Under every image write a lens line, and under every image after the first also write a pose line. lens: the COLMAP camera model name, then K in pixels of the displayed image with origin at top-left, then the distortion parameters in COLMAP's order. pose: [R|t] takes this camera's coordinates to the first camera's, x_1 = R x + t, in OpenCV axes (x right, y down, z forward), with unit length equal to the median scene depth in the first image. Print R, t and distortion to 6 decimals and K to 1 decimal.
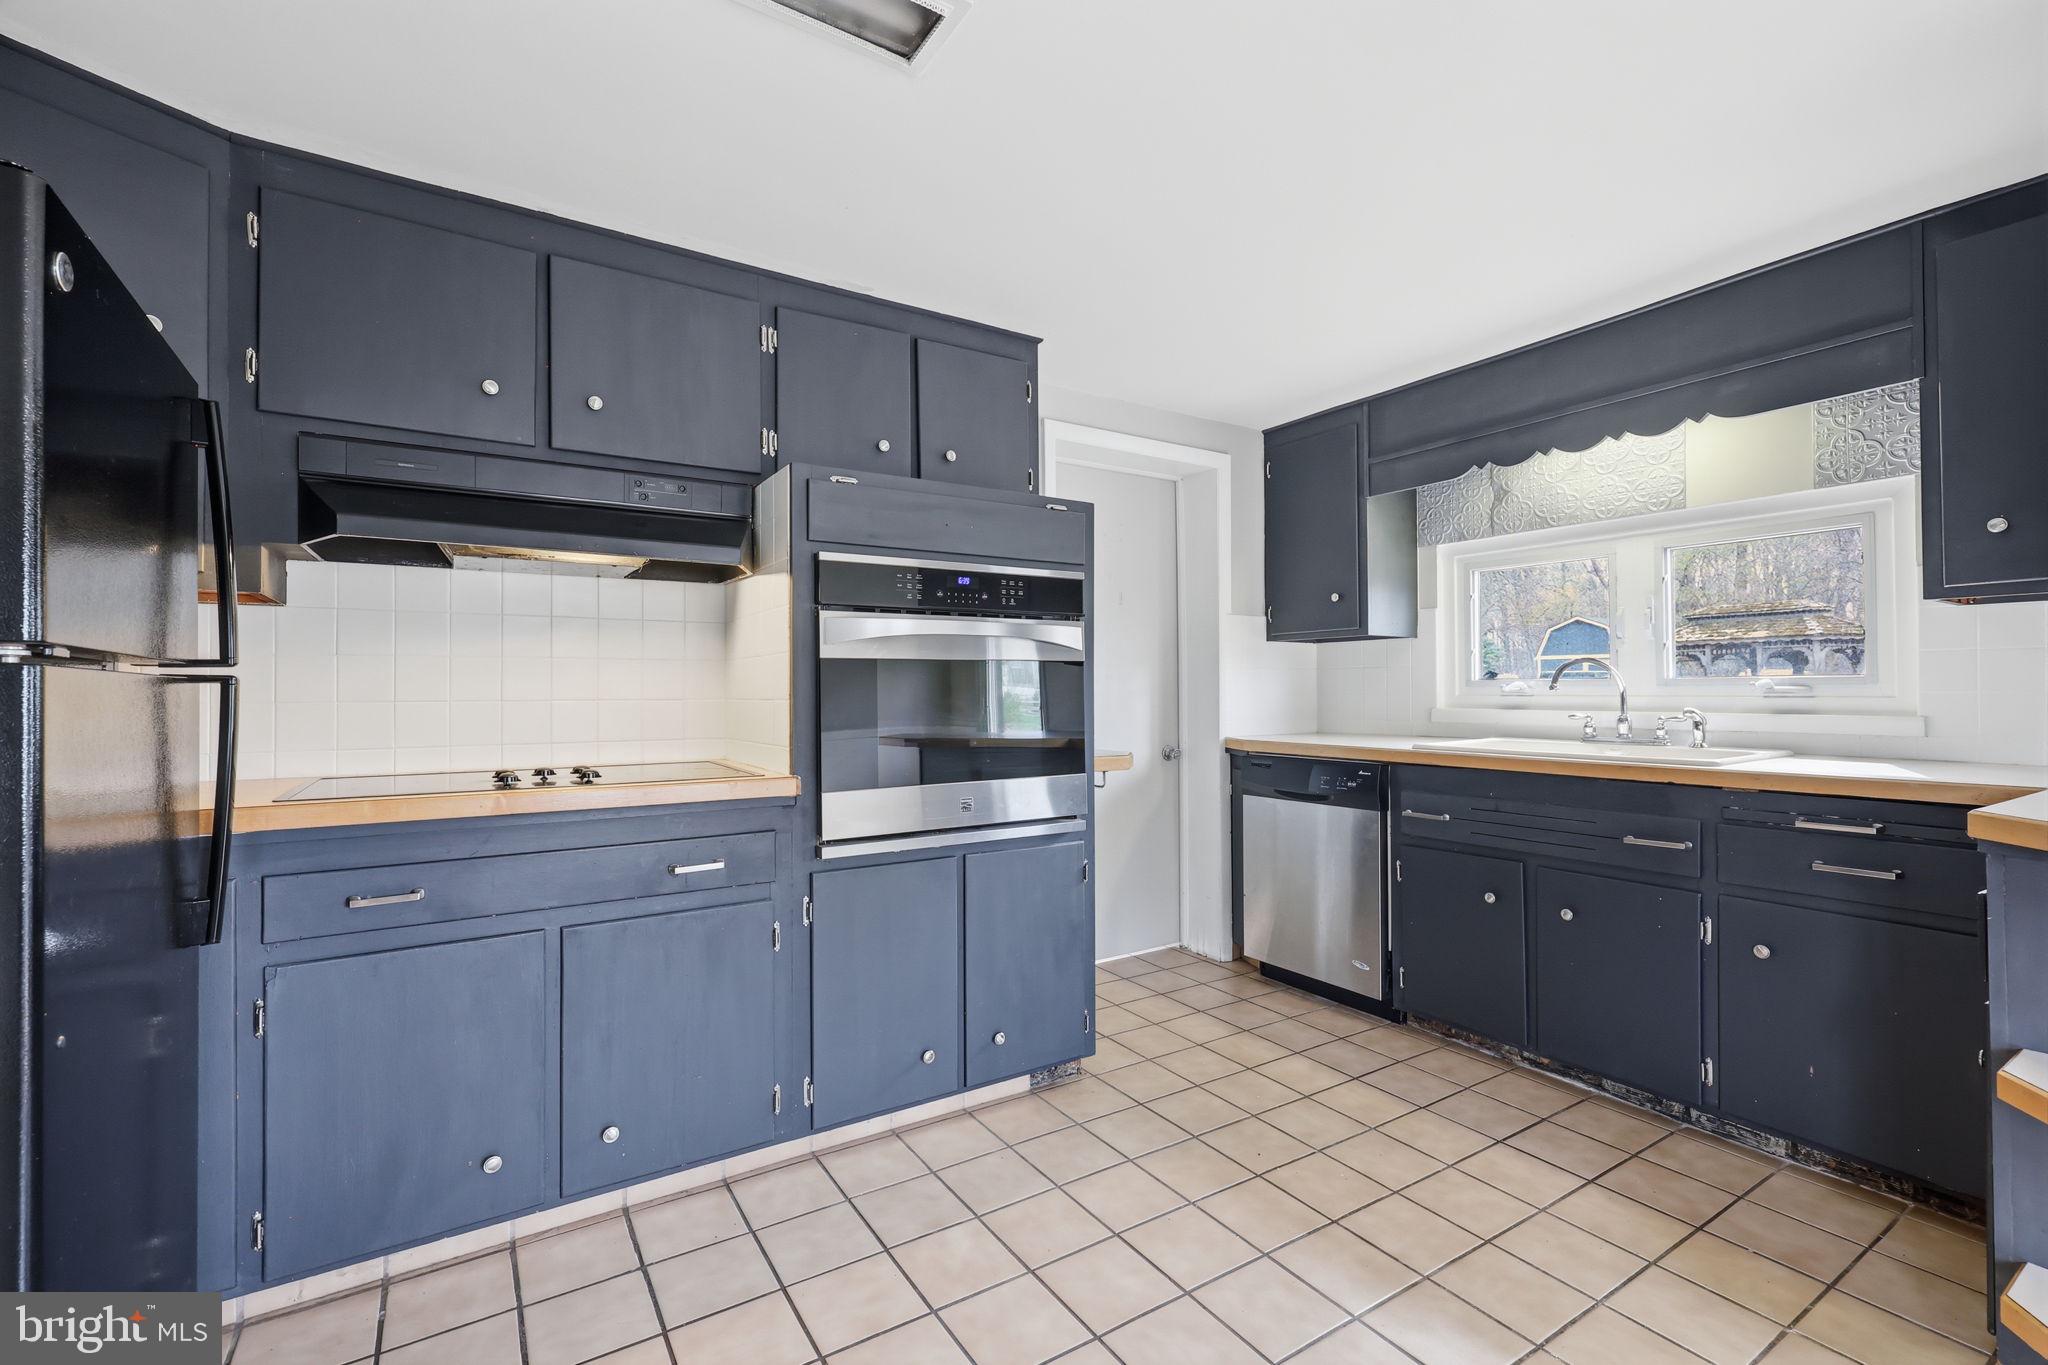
lens RADIAL K [[883.5, 0, 1018.8], [0, 883.5, 686.9], [0, 0, 1]] dist [0.000740, -0.000317]
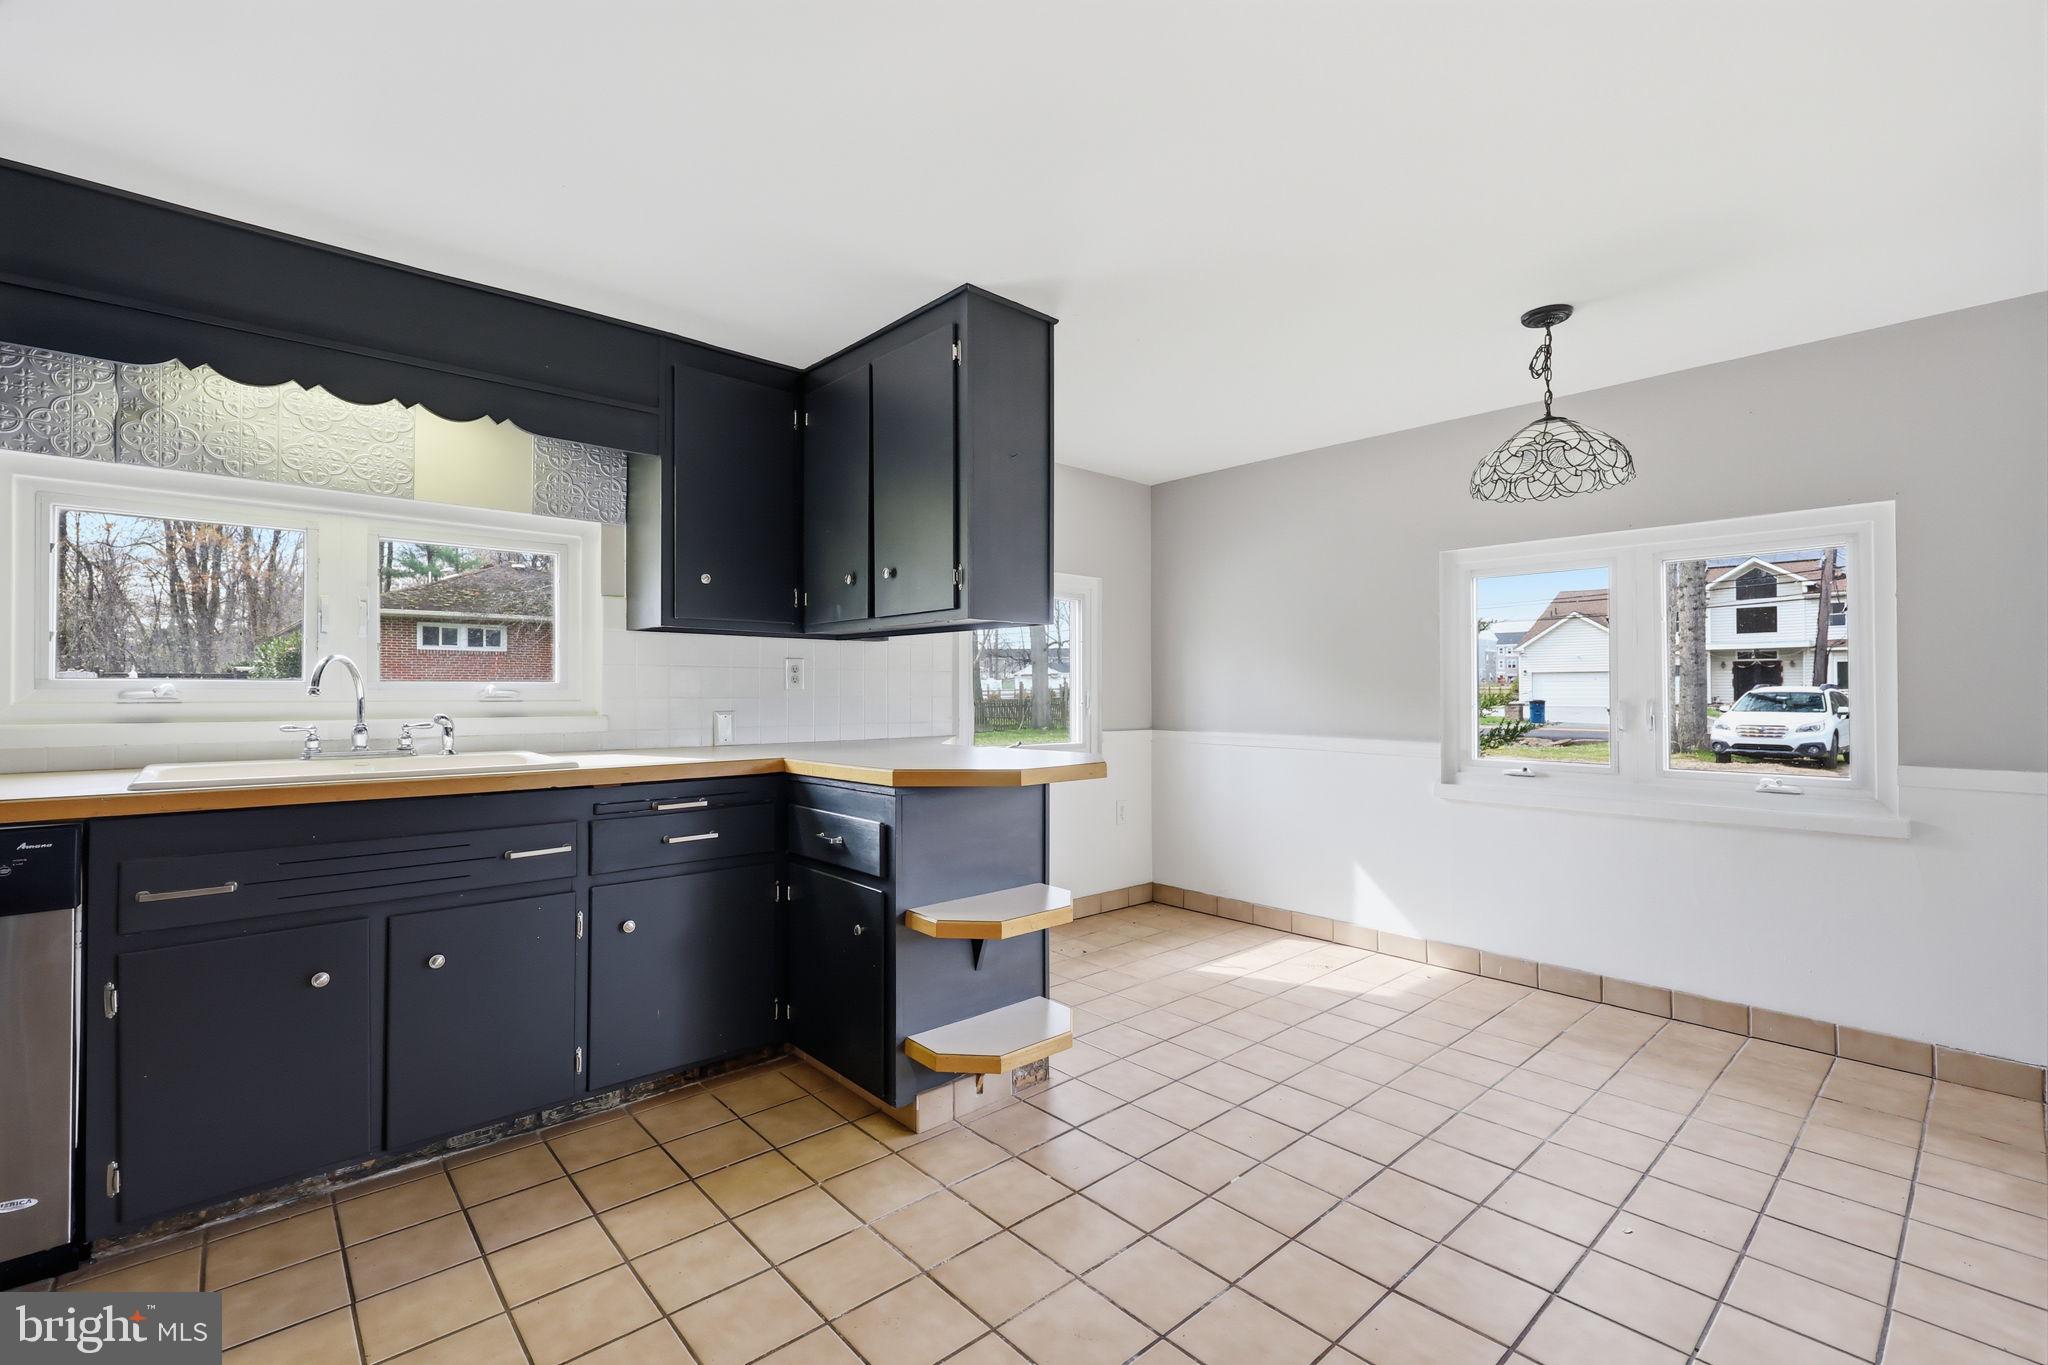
lens RADIAL K [[883.5, 0, 1021.6], [0, 883.5, 683.9], [0, 0, 1]] dist [0.000740, -0.000317]
pose [[-0.168025, 0.012169, 0.985708, -0.302076], [-0.003759, 0.999909, -0.012985, 0.002085], [-0.985776, -0.005887, -0.167964, 0.587791]]
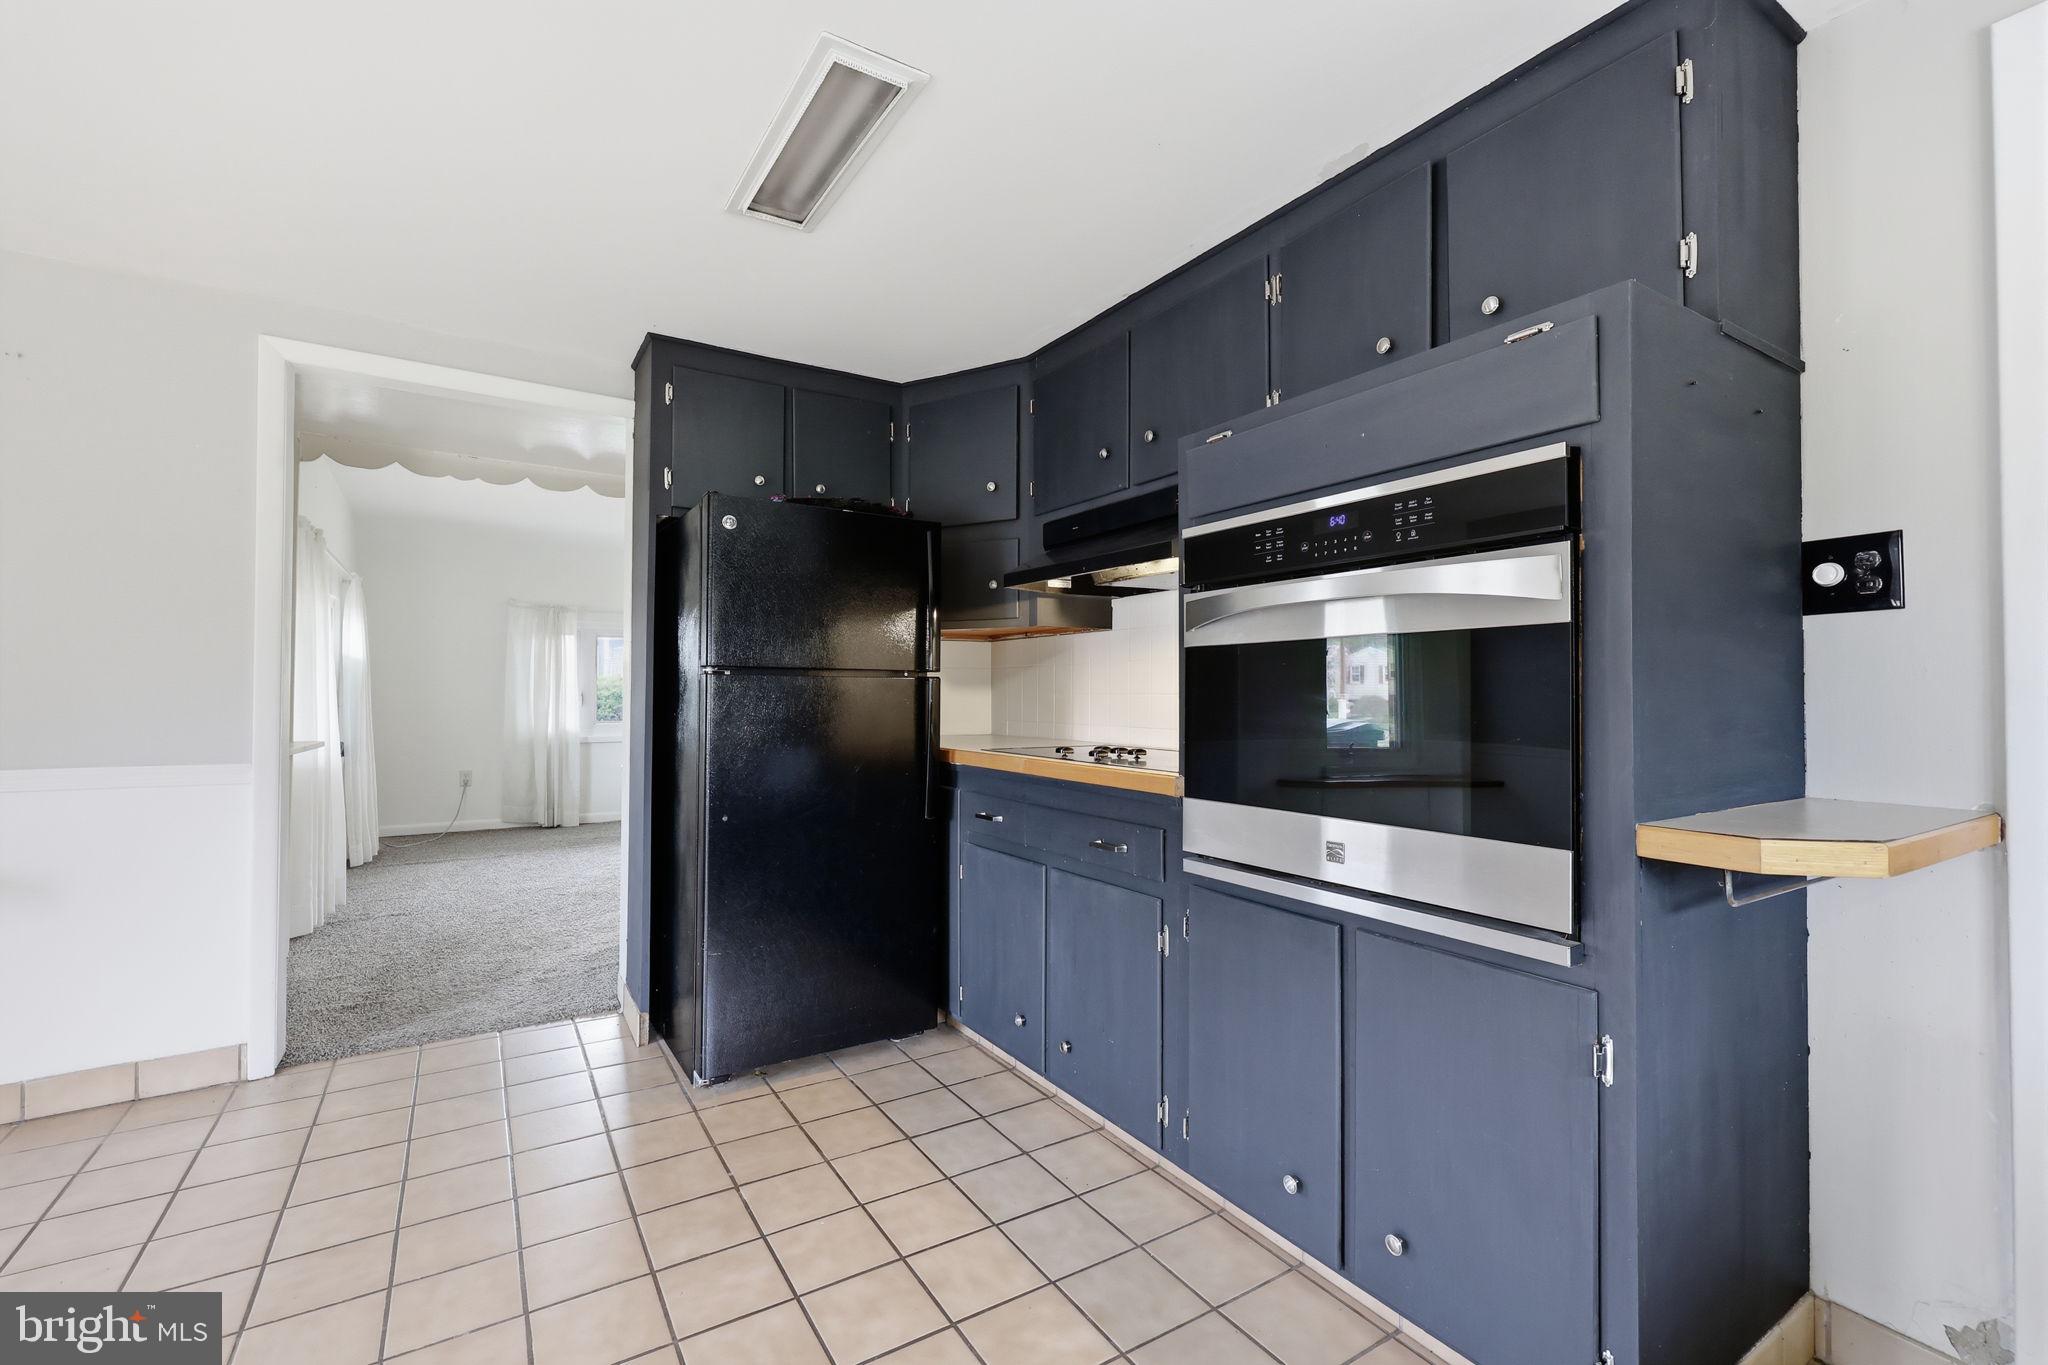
lens RADIAL K [[883.5, 0, 1024.2], [0, 883.5, 683.0], [0, 0, 1]] dist [0.000740, -0.000317]
pose [[0.000095, -0.004882, -0.999988, 0.571511], [0.005316, 0.999974, -0.004881, 0.005581], [0.999986, -0.005316, 0.000121, 0.706214]]
